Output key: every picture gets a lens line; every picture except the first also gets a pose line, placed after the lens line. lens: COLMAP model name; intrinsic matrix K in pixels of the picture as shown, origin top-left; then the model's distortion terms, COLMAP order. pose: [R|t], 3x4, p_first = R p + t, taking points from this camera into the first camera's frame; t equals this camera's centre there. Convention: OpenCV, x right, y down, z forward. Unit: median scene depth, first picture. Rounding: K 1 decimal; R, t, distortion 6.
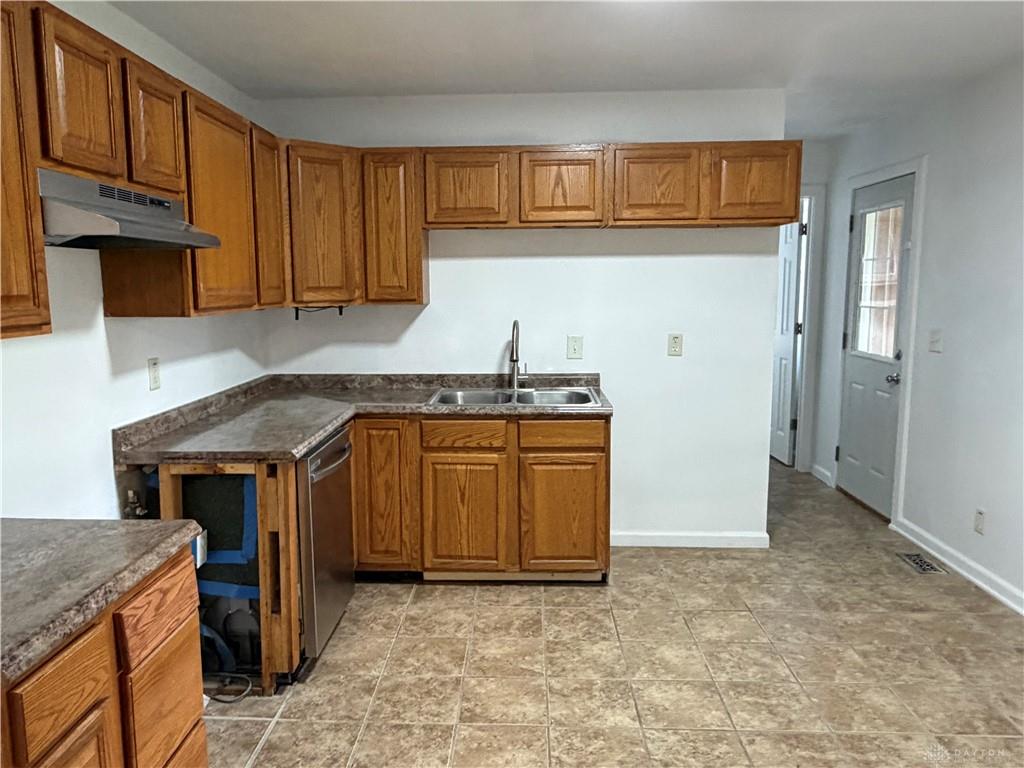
lens RADIAL K [[752.4, 0, 489.6], [0, 752.4, 380.5], [0, 0, 1]] dist [-0.001904, 0.000317]
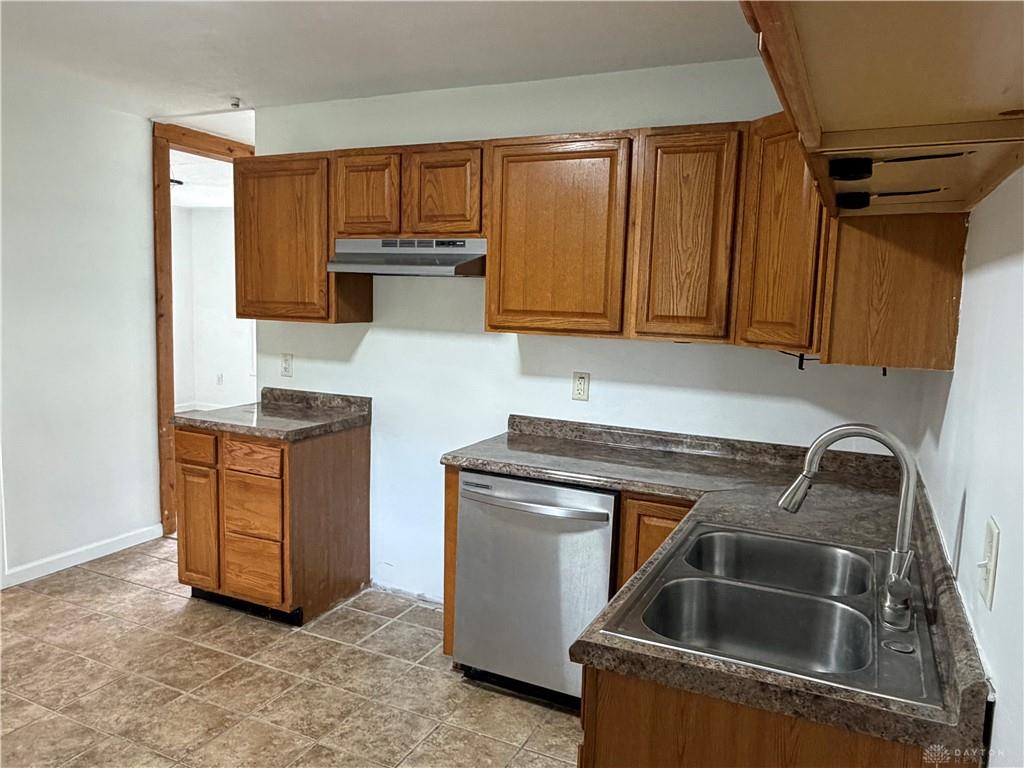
lens RADIAL K [[752.4, 0, 489.6], [0, 752.4, 380.5], [0, 0, 1]] dist [-0.001904, 0.000317]
pose [[-0.402424, 0.108623, -0.908986, 0.654521], [-0.142990, 0.973290, 0.179612, -0.207135], [0.904217, 0.202256, -0.376143, 1.340249]]
